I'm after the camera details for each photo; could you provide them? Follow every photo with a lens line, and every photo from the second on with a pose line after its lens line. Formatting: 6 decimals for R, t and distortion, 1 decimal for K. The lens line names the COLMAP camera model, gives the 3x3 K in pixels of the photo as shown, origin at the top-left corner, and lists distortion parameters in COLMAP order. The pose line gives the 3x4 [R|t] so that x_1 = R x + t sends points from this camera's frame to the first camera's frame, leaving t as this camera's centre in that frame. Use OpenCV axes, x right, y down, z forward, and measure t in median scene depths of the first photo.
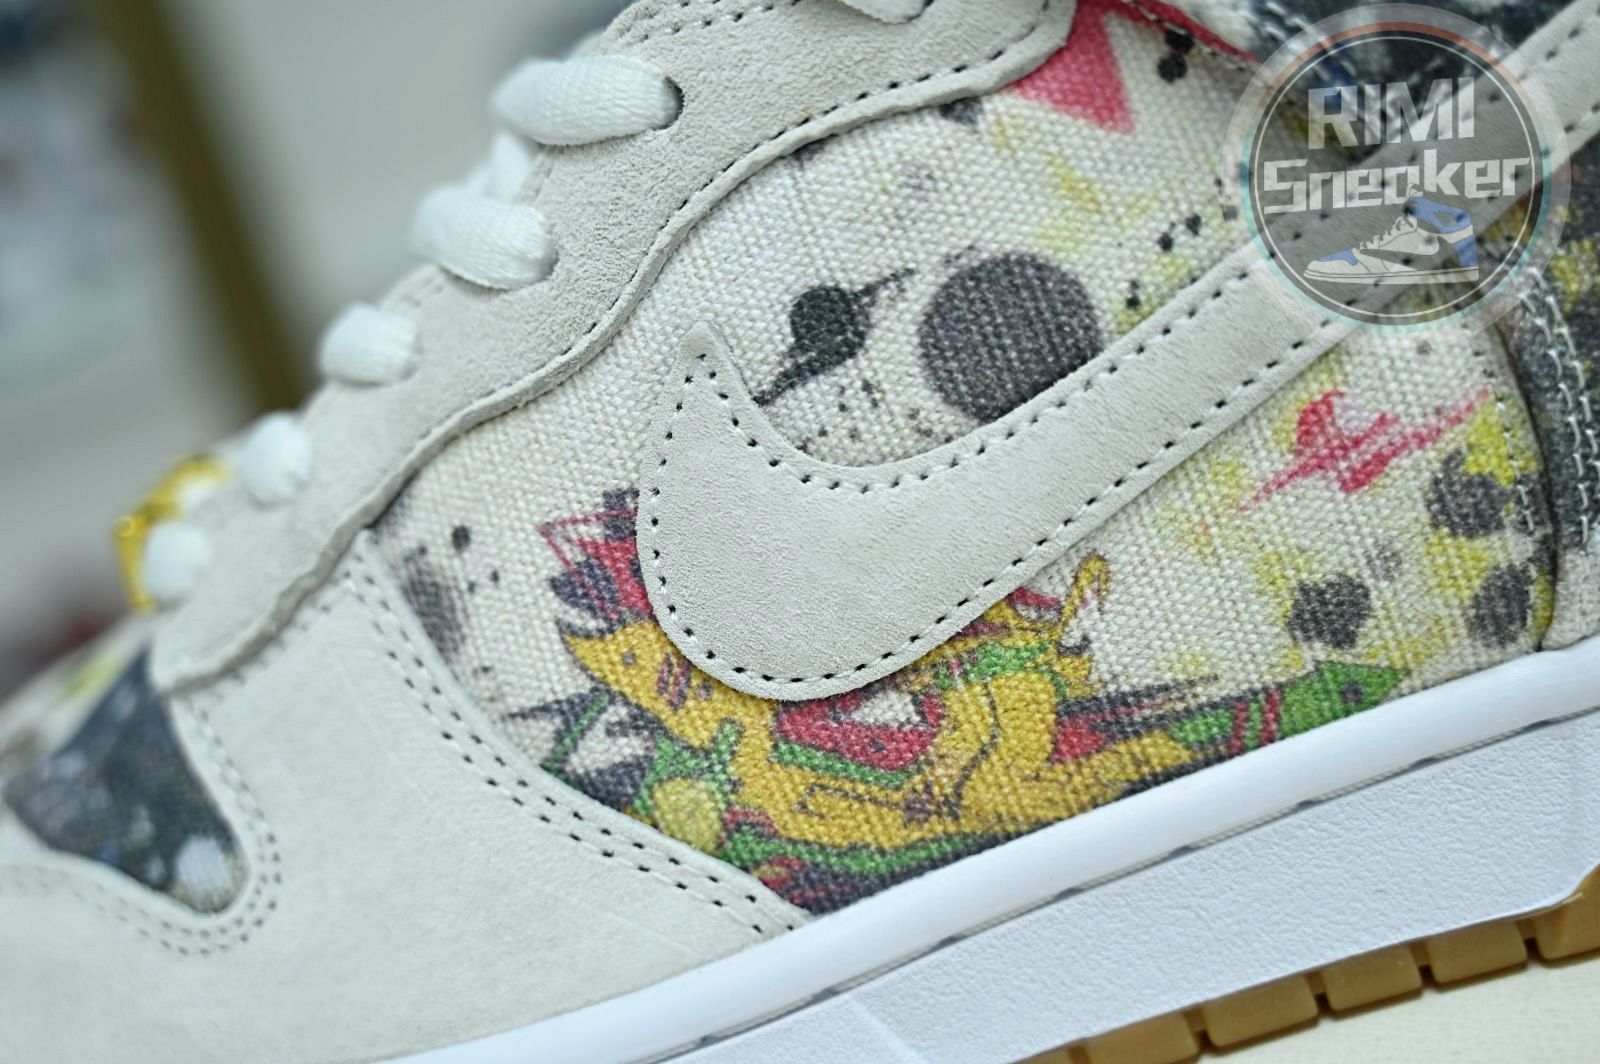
lens RADIAL K [[2275.2, 0, 800.0], [0, 2275.2, 532.0], [0, 0, 1]] dist [0.010386, -0.006176]
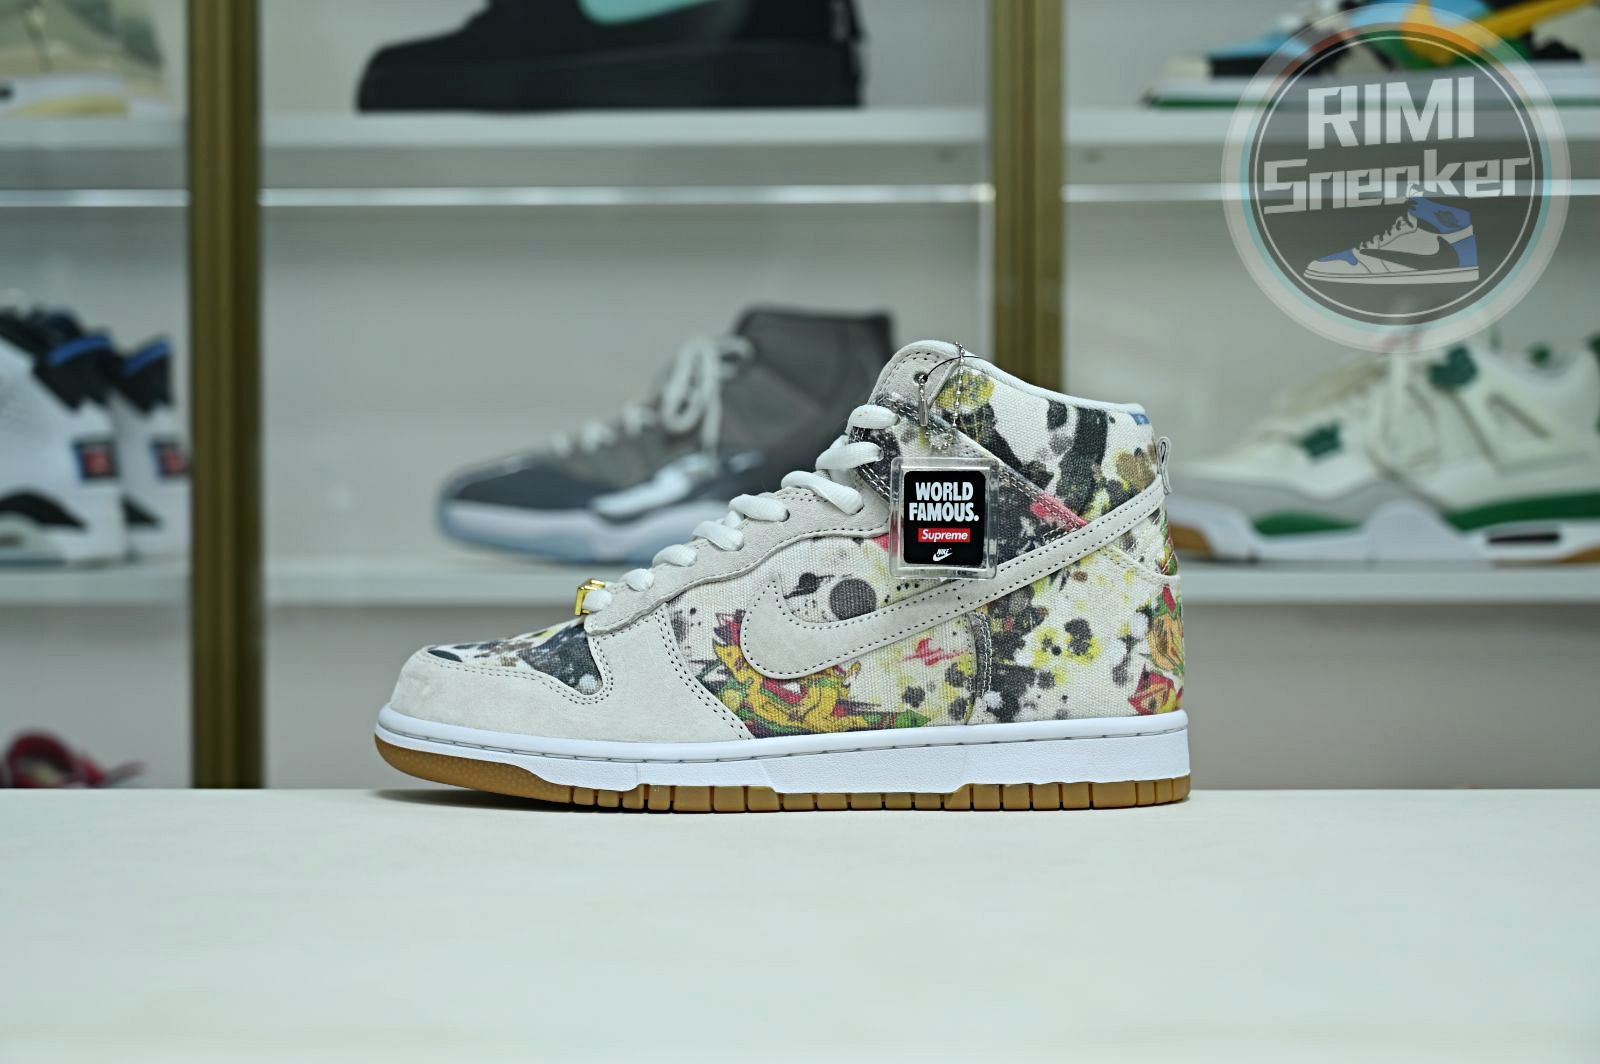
lens RADIAL K [[2380.1, 0, 800.0], [0, 2380.1, 532.0], [0, 0, 1]] dist [-0.036094, -0.018037]
pose [[0.953412, 0.301399, 0.012847, -0.077134], [-0.291657, 0.931805, -0.216047, 0.683693], [-0.077087, 0.202234, 0.976299, -2.859233]]
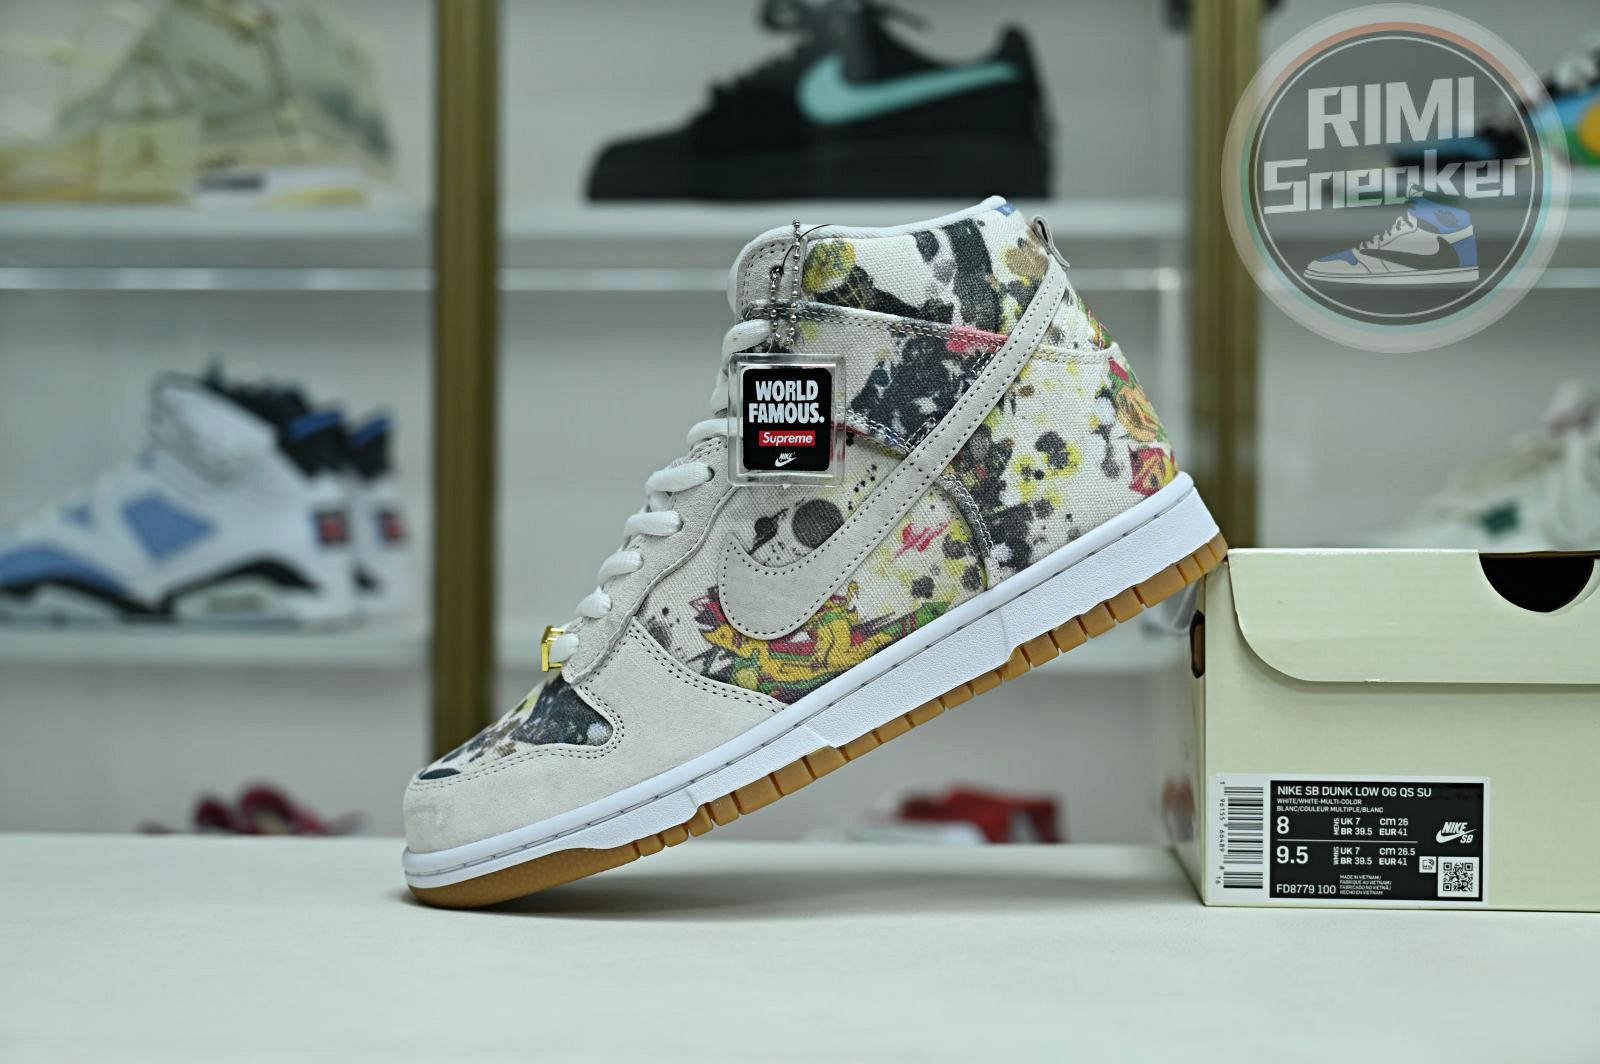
lens RADIAL K [[2380.1, 0, 800.0], [0, 2380.1, 532.0], [0, 0, 1]] dist [-0.036094, -0.018037]
pose [[0.985283, -0.153072, 0.076070, -0.211592], [0.164682, 0.969310, -0.182530, 0.581136], [-0.045795, 0.192371, 0.980253, -2.540638]]
